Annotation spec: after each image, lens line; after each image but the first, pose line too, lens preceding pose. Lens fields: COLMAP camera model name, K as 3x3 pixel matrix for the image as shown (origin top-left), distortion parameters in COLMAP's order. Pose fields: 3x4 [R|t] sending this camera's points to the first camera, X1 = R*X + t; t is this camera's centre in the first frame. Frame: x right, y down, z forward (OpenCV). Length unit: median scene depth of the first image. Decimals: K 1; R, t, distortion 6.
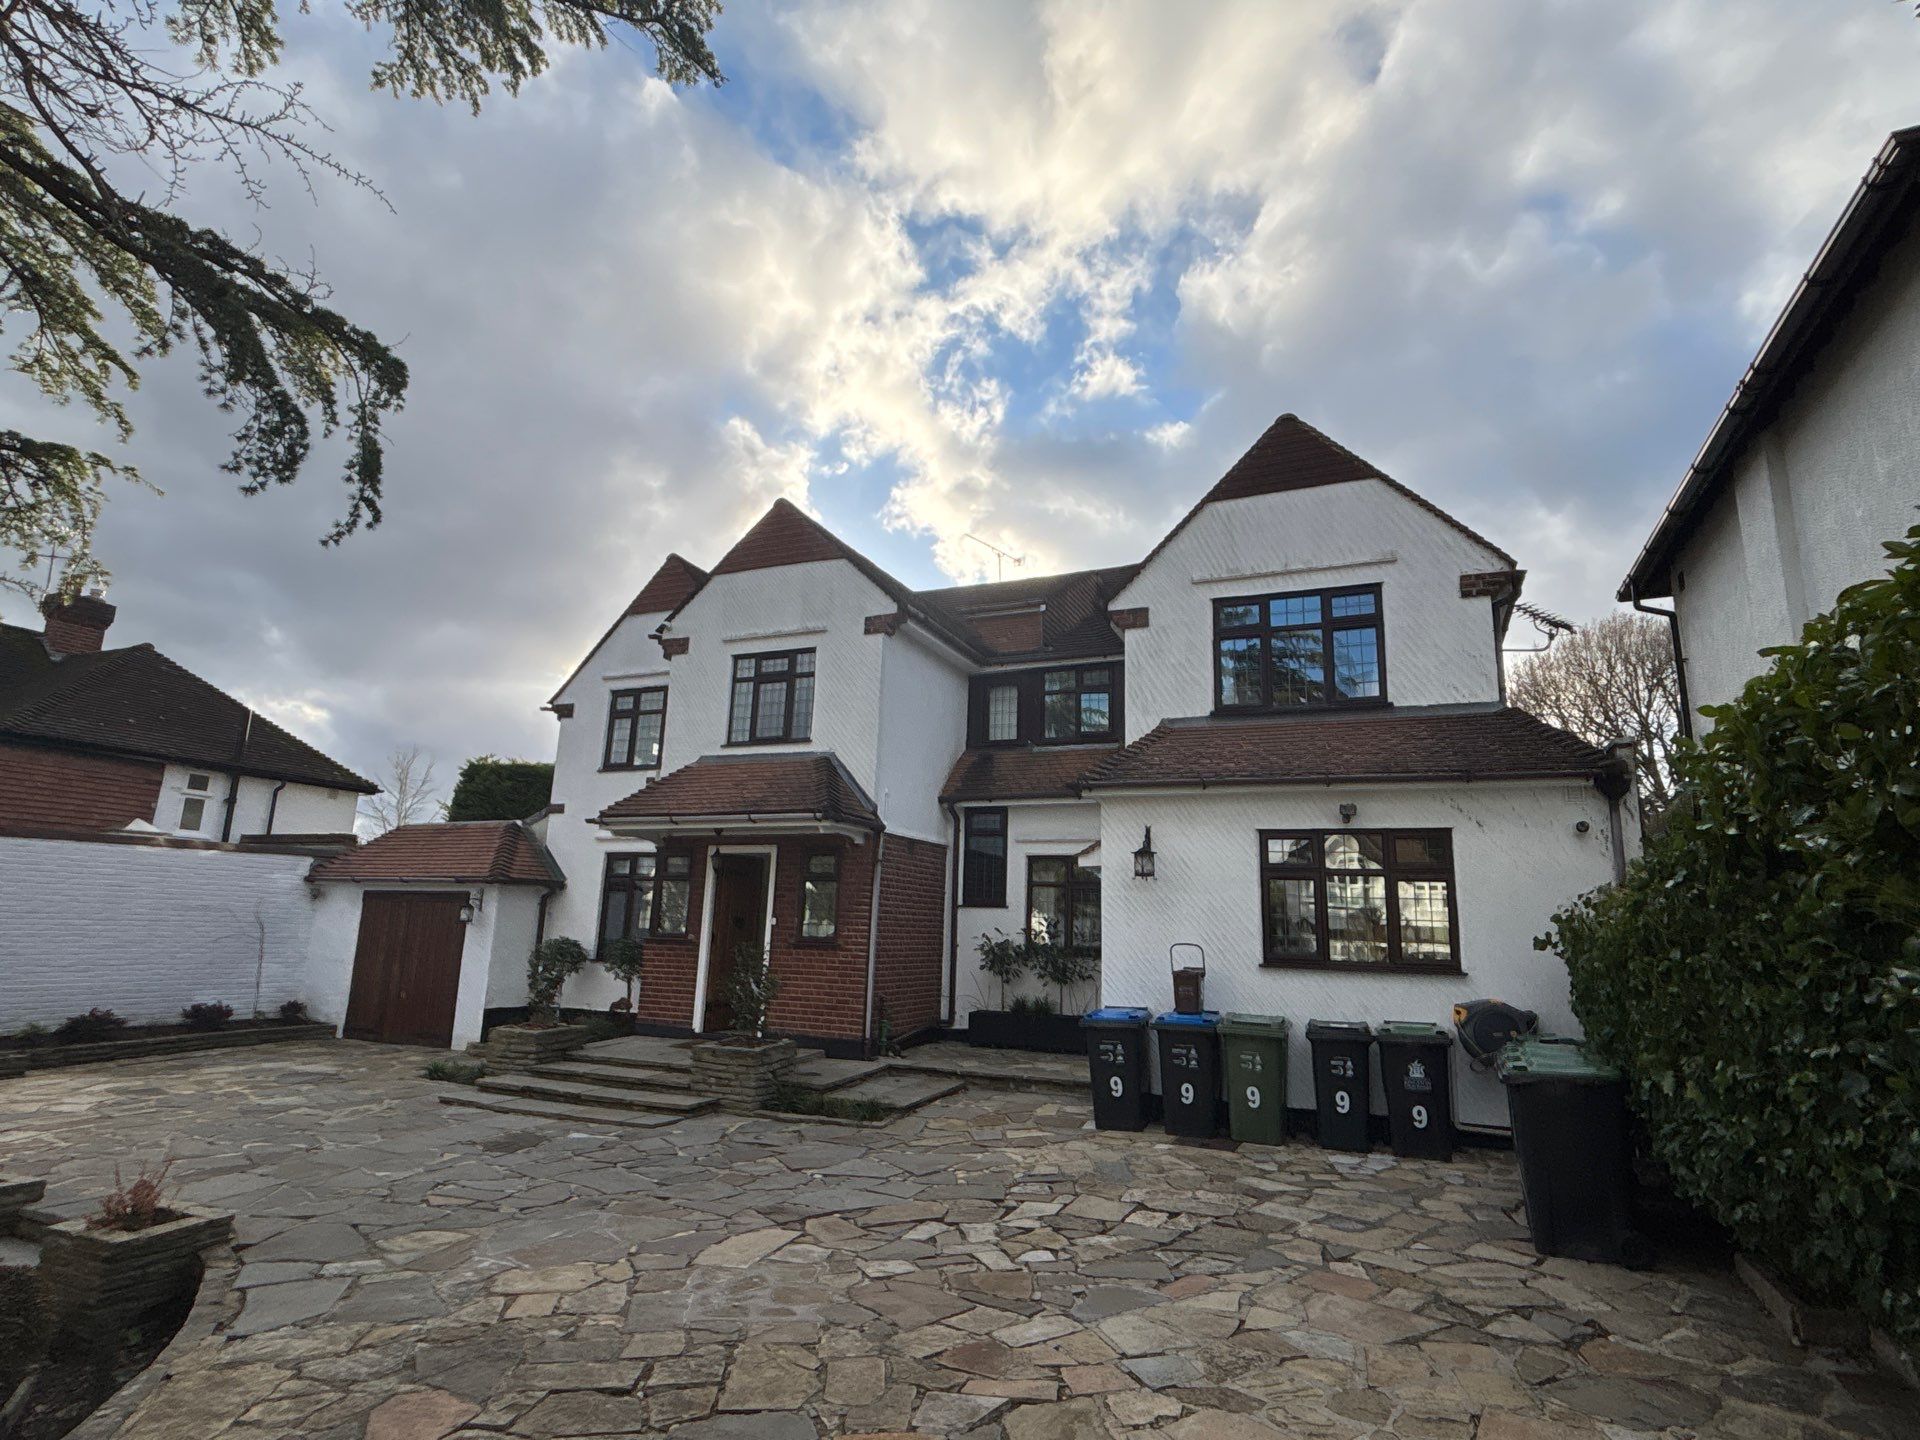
lens RADIAL K [[990.8, 0, 960.0], [0, 990.8, 720.0], [0, 0, 1]] dist [0.013354, -0.000722]
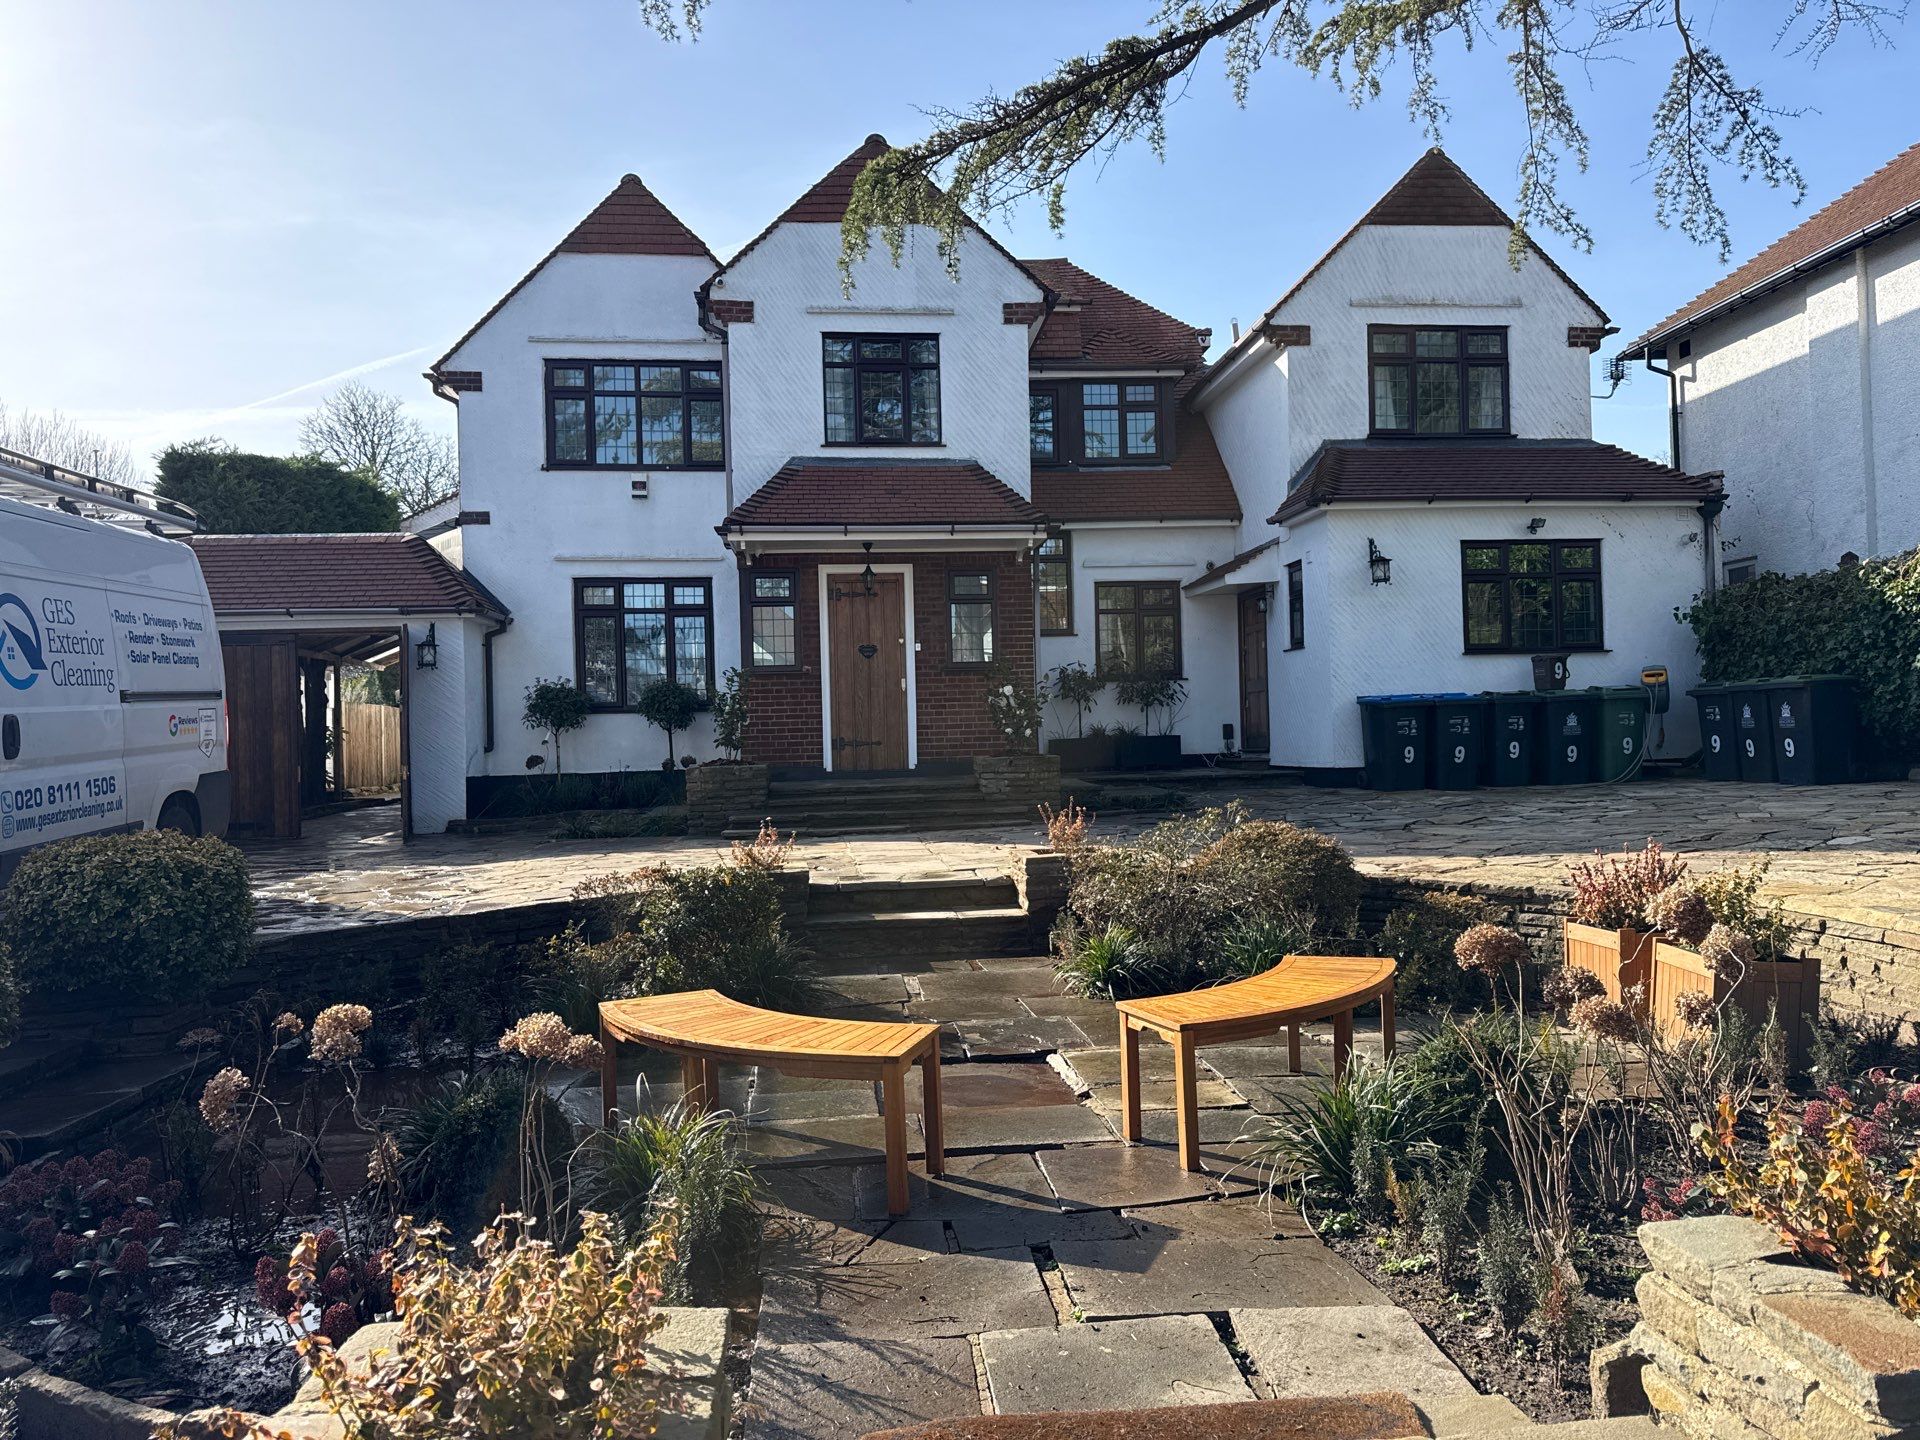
lens RADIAL K [[1331.8, 0, 937.7], [0, 1331.8, 730.2], [0, 0, 1]] dist [0.169699, -0.314441]
pose [[0.867348, -0.046591, 0.495517, -0.741035], [-0.051851, 0.981732, 0.183067, 0.050479], [-0.494994, -0.184476, 0.849088, -0.058332]]
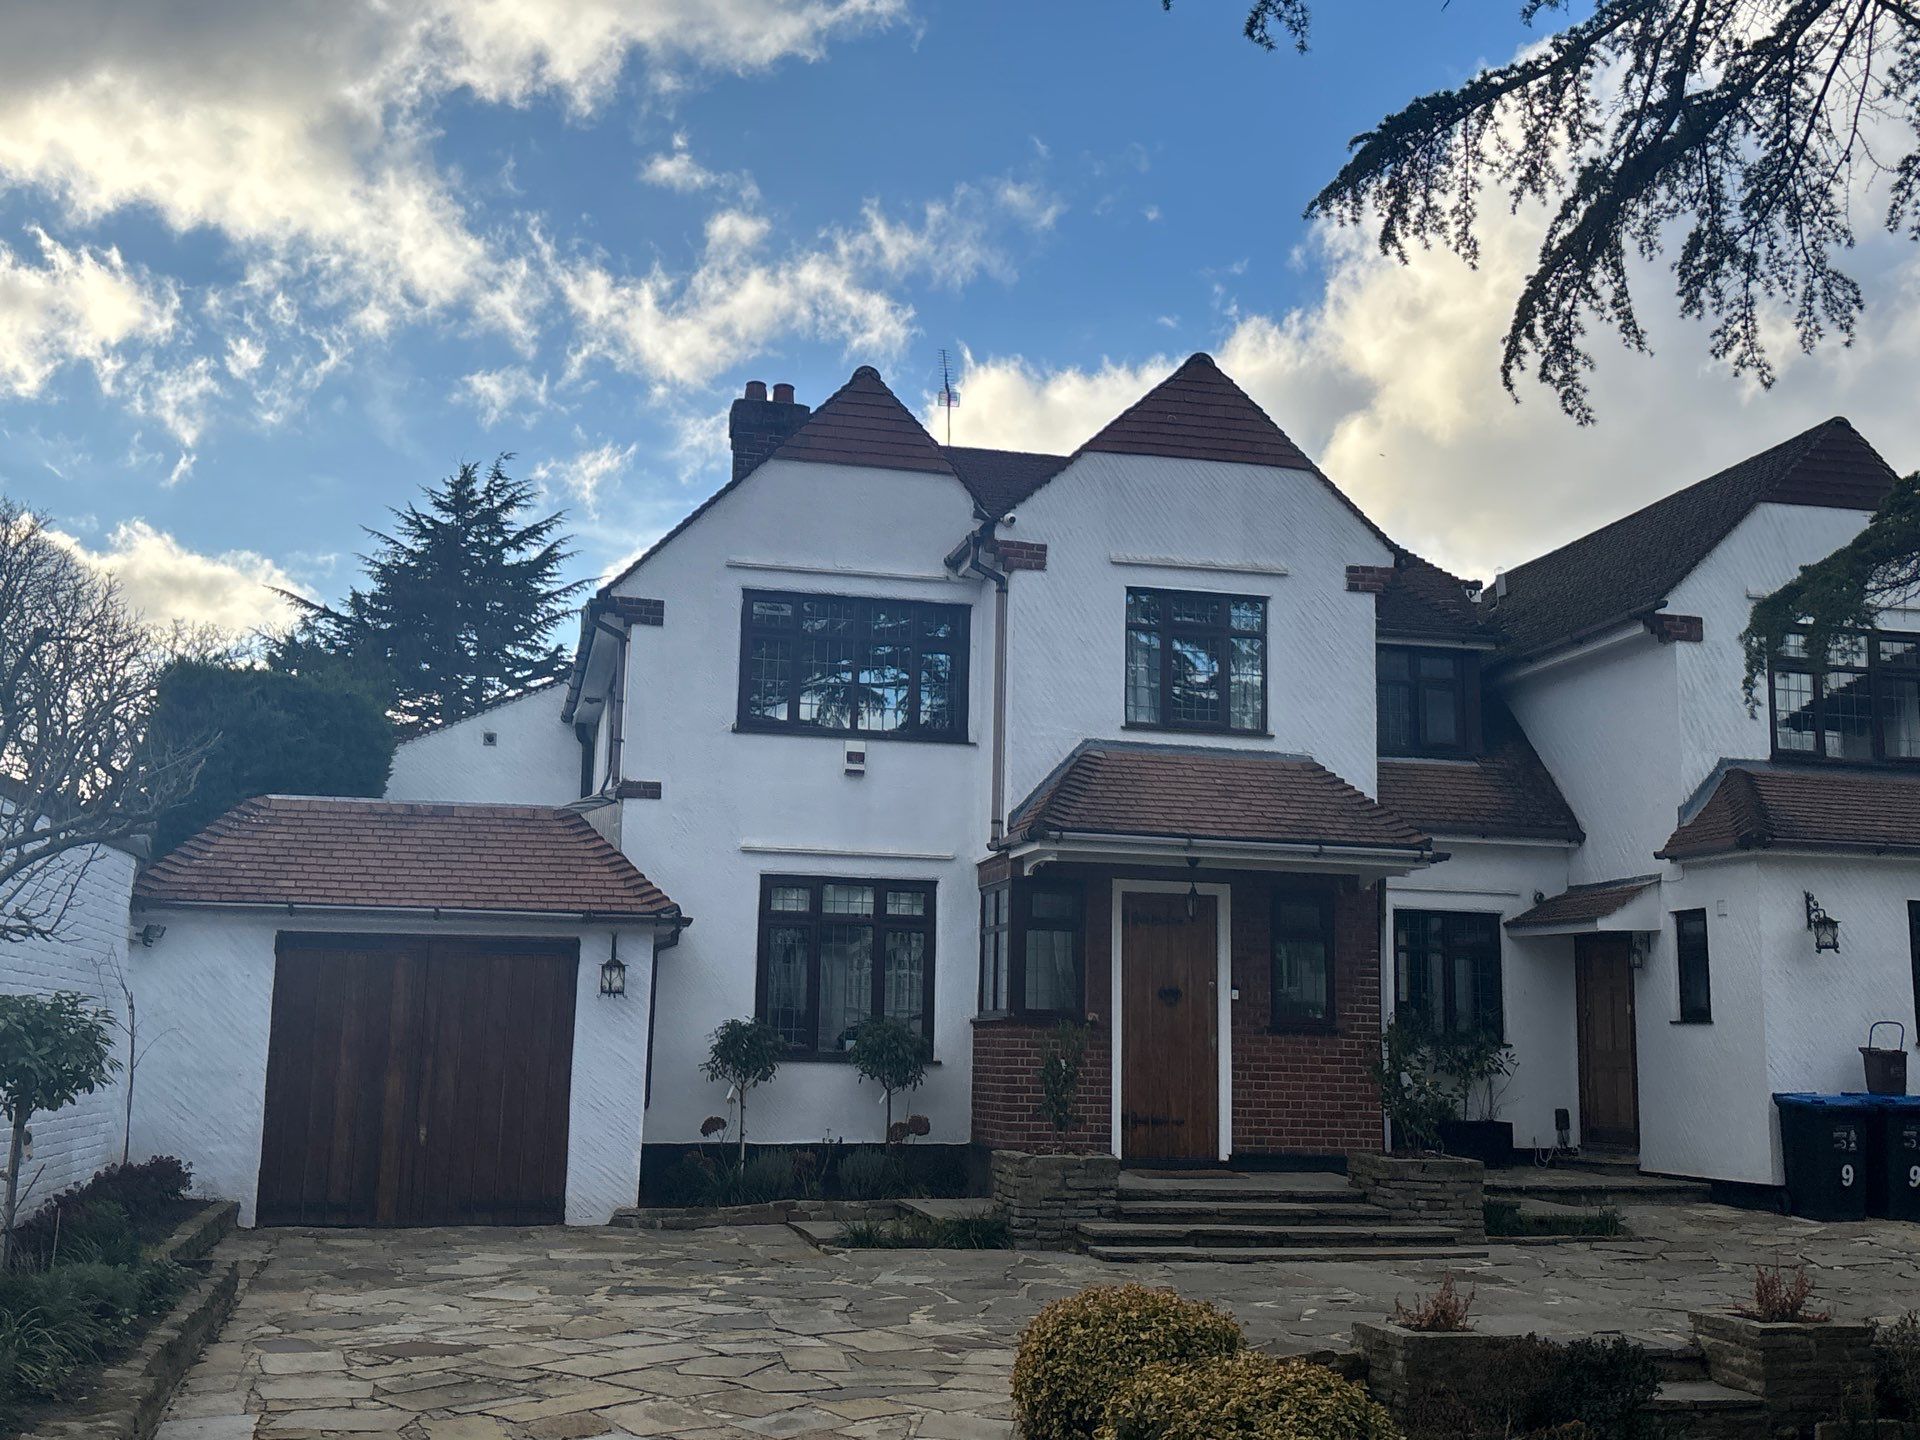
lens RADIAL K [[2021.6, 0, 955.2], [0, 2021.6, 746.2], [0, 0, 1]] dist [0.193659, -0.466523]
pose [[0.795926, 0.078339, 0.600304, -1.141888], [-0.121160, 0.992144, 0.031169, 0.010644], [-0.593146, -0.097541, 0.799164, 0.002723]]
